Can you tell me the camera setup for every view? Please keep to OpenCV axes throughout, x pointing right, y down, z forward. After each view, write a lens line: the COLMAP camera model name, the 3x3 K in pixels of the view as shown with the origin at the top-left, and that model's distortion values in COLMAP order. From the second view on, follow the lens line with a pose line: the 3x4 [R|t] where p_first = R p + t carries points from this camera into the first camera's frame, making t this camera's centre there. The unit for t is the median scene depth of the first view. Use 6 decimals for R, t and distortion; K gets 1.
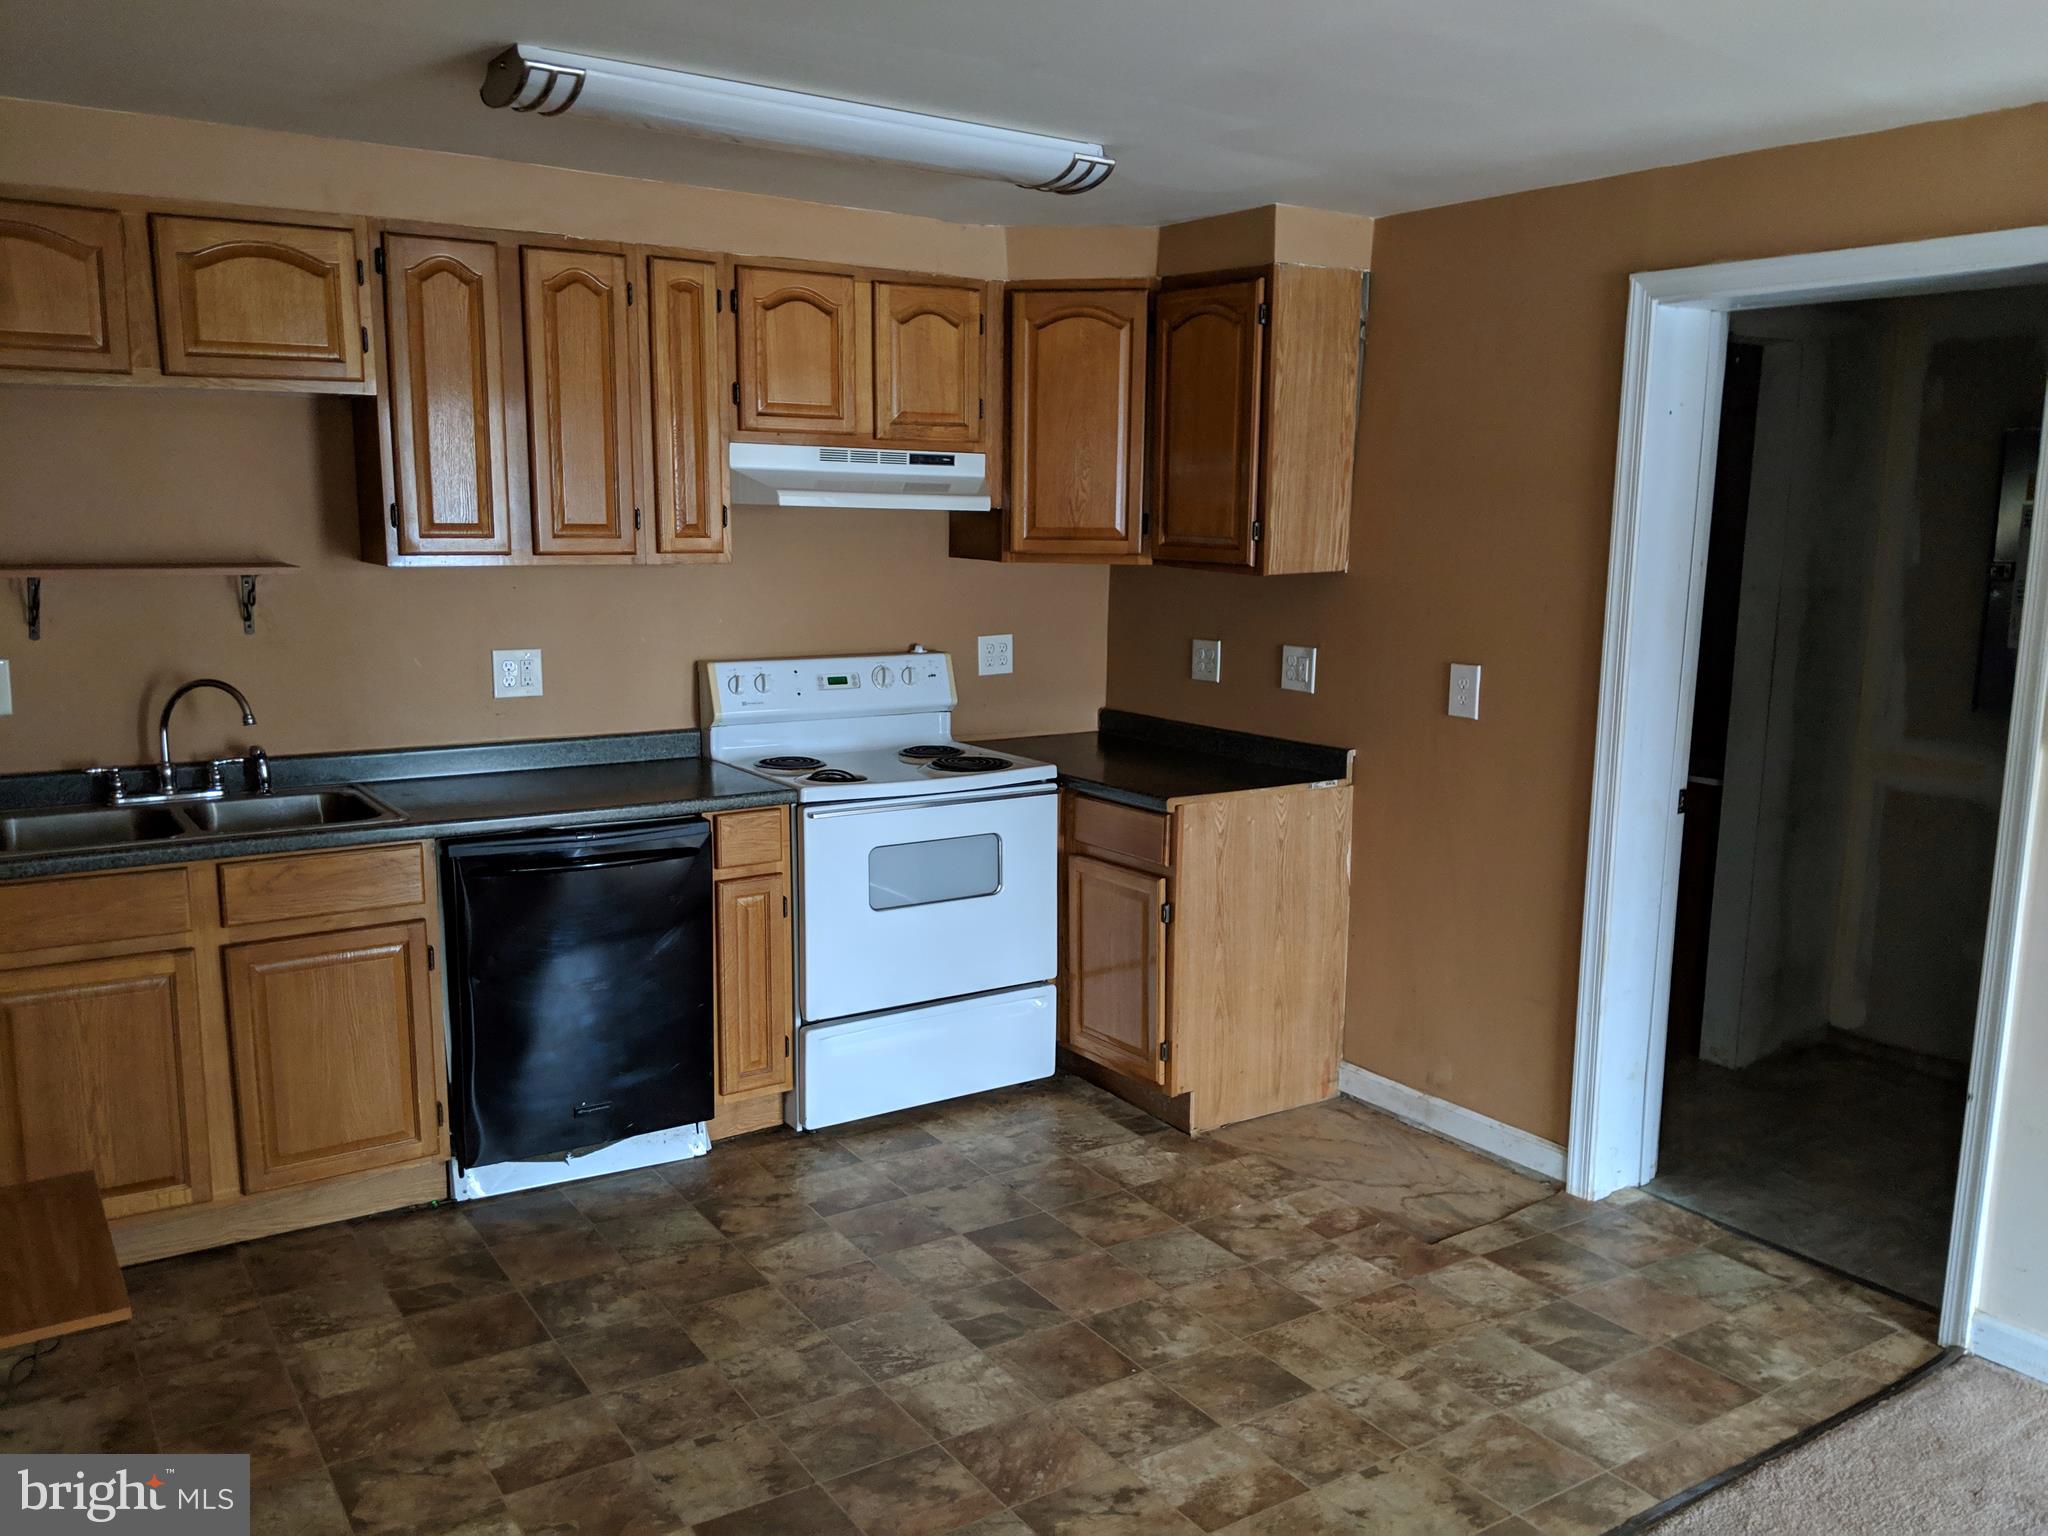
lens RADIAL K [[1627.4, 0, 1026.5], [0, 1627.4, 780.1], [0, 0, 1]] dist [0.108144, -0.181745]
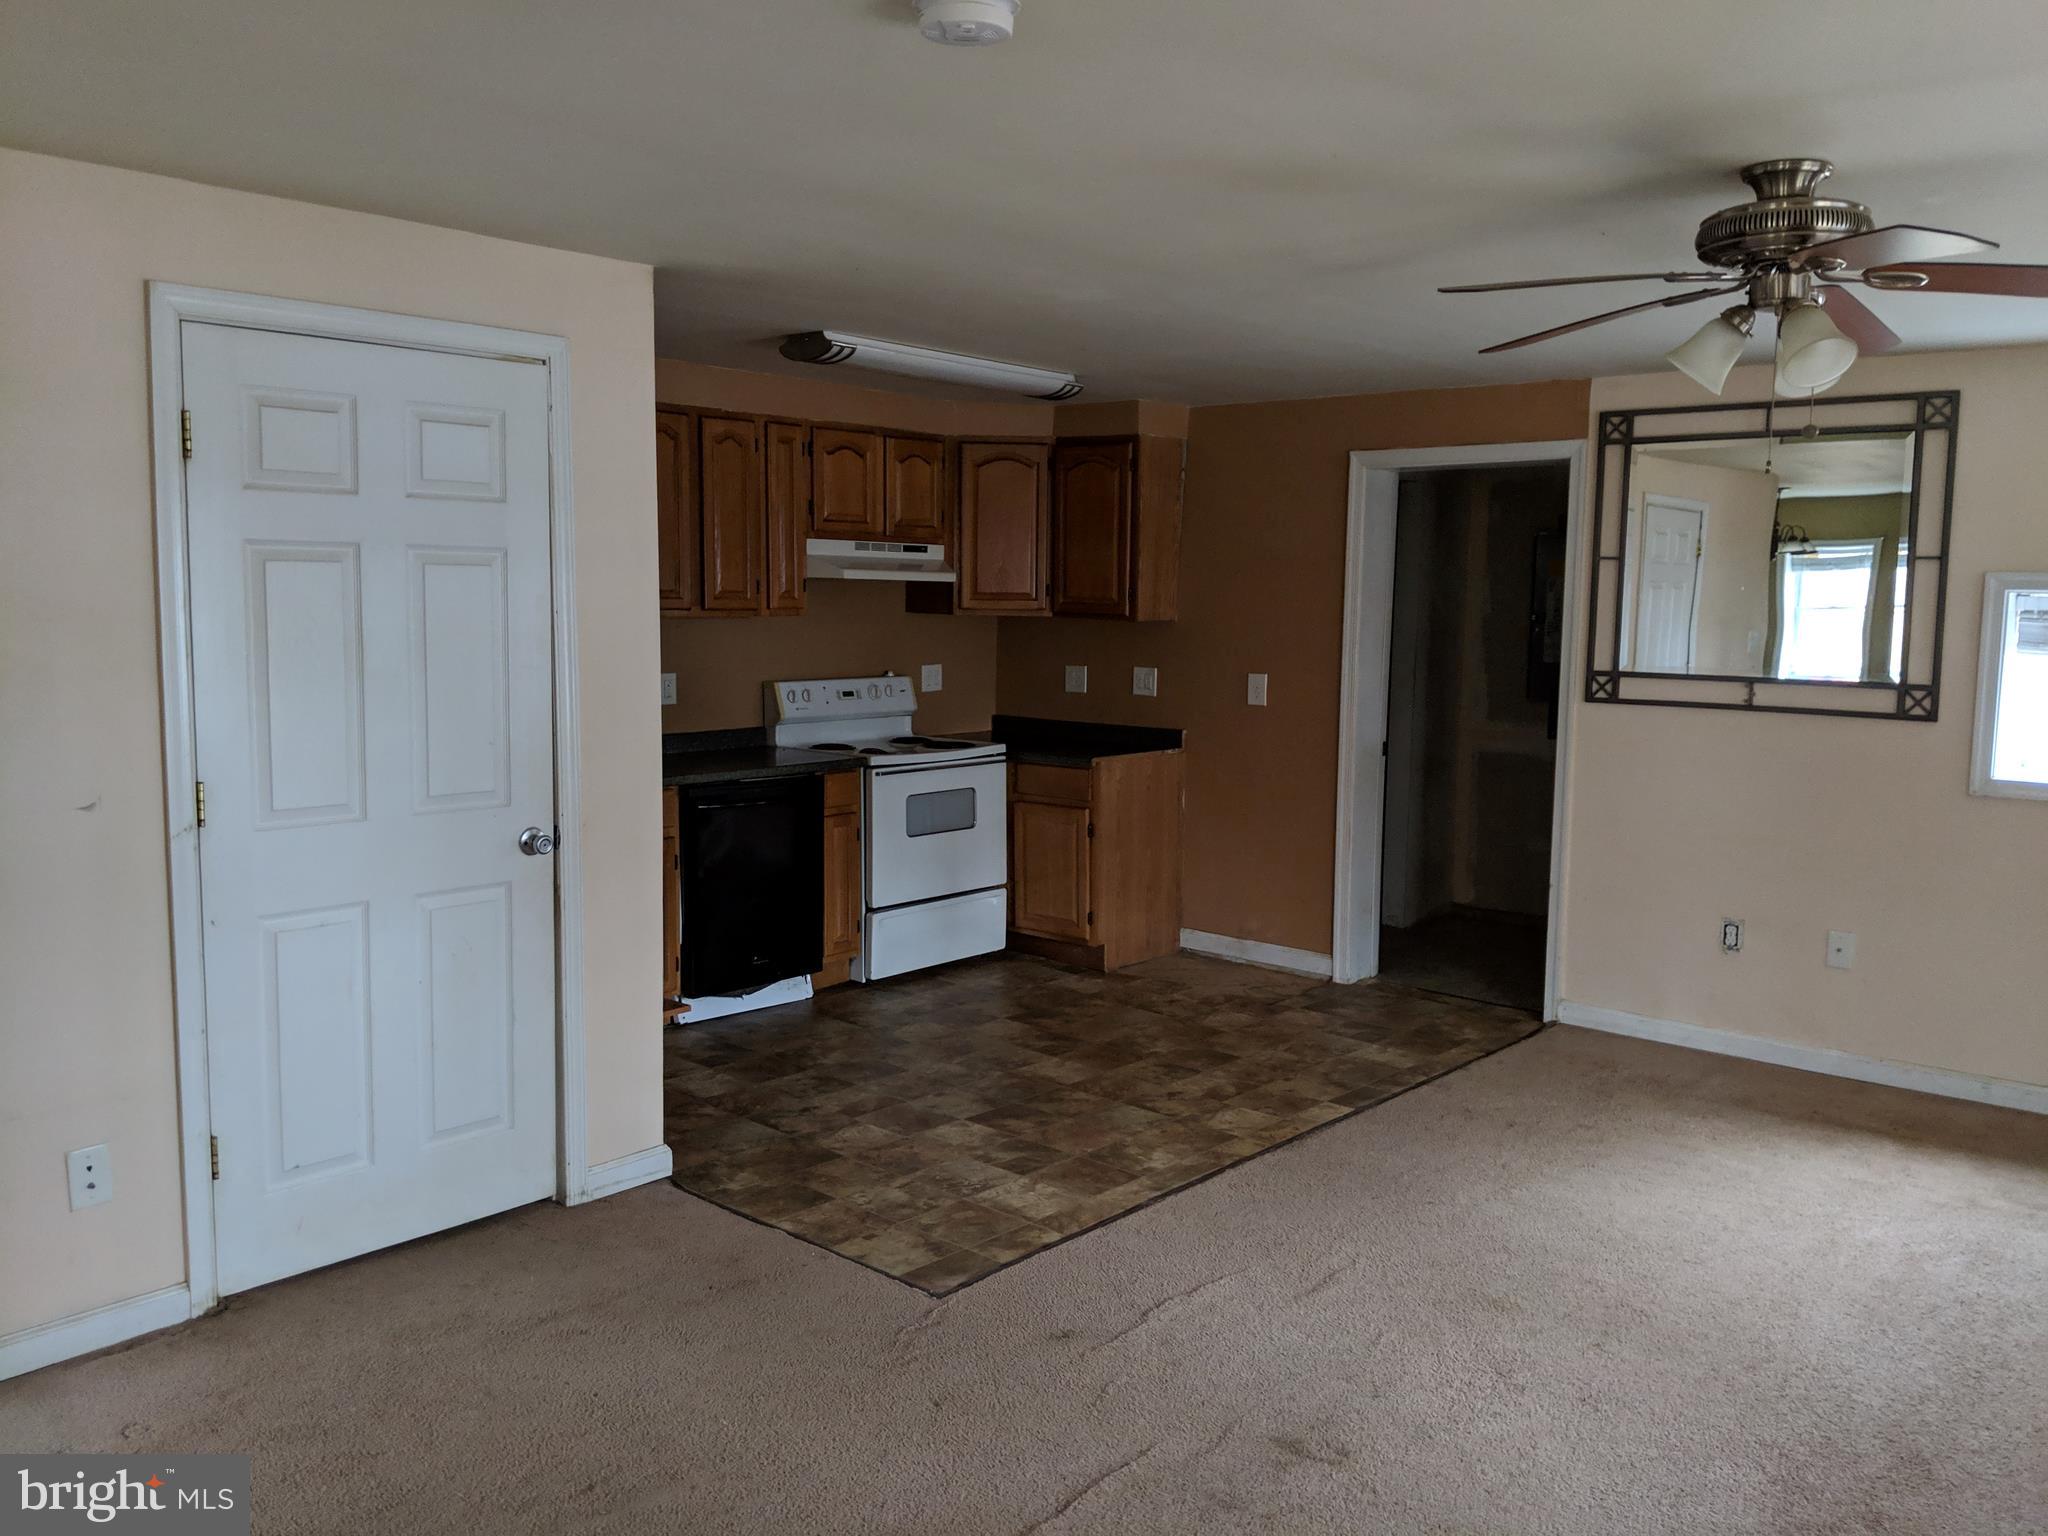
lens RADIAL K [[1612.7, 0, 1027.0], [0, 1612.7, 750.9], [0, 0, 1]] dist [0.093478, -0.170299]
pose [[0.967717, -0.024682, 0.250829, -0.367548], [0.039459, 0.997758, -0.054053, 0.085890], [-0.248932, 0.062206, 0.966521, -0.517397]]
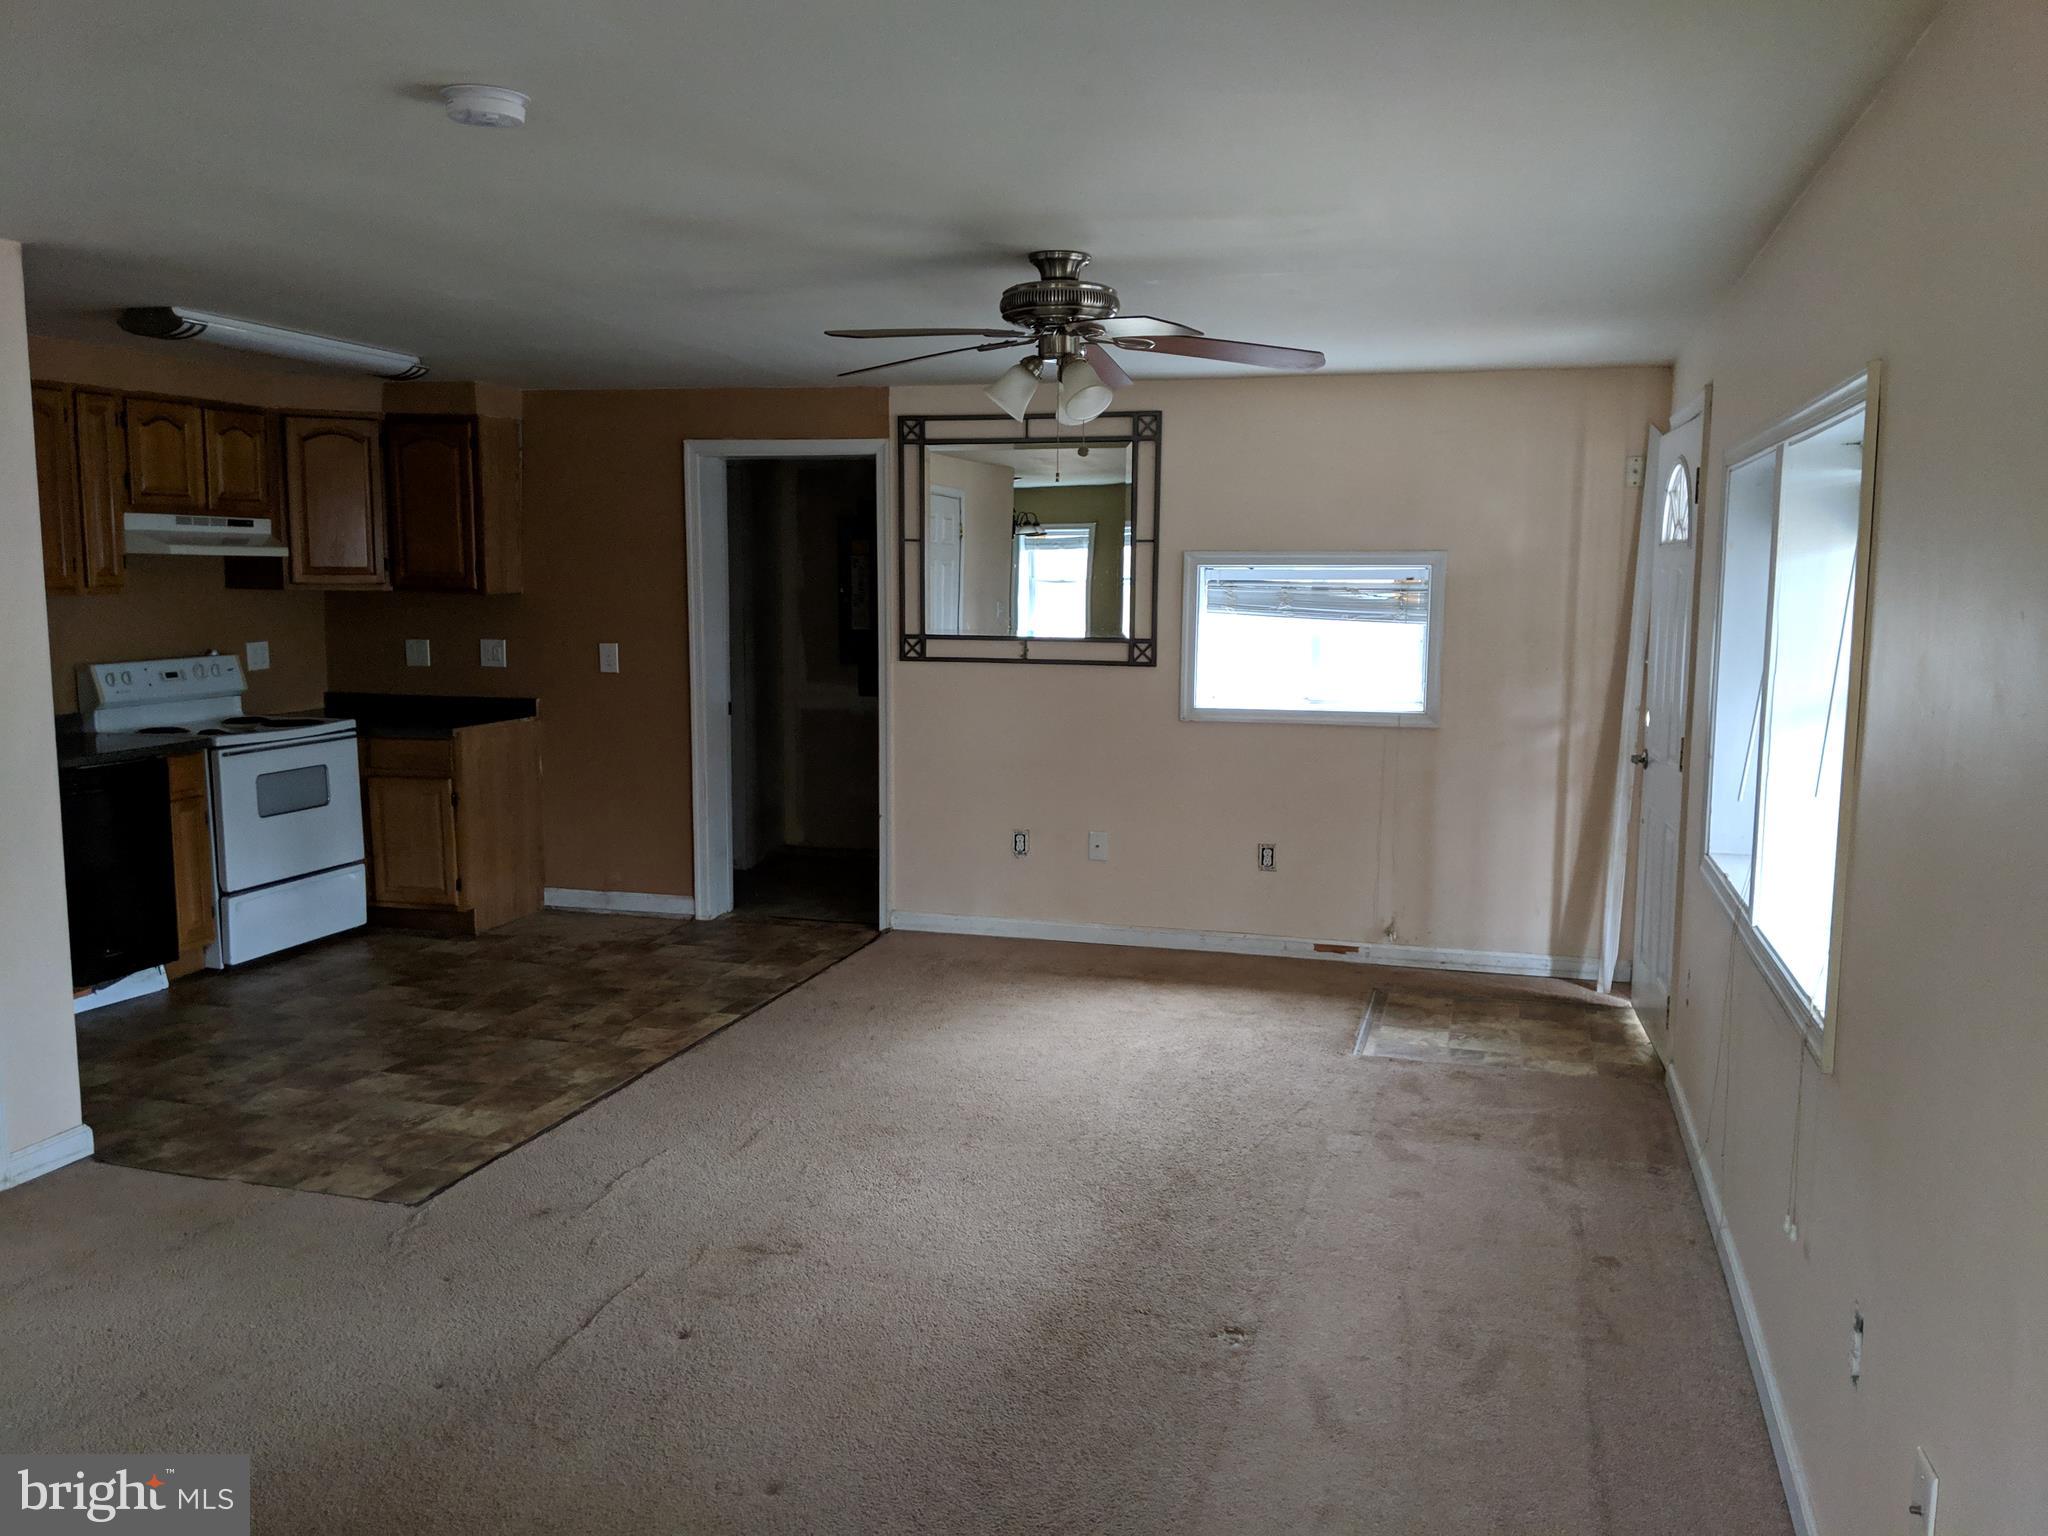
lens RADIAL K [[1617.1, 0, 1031.9], [0, 1617.1, 762.9], [0, 0, 1]] dist [0.097039, -0.175172]
pose [[0.762395, -0.082361, 0.641849, -0.523422], [0.106311, 0.994332, 0.001313, 0.104136], [-0.638319, 0.067234, 0.766830, -0.641725]]
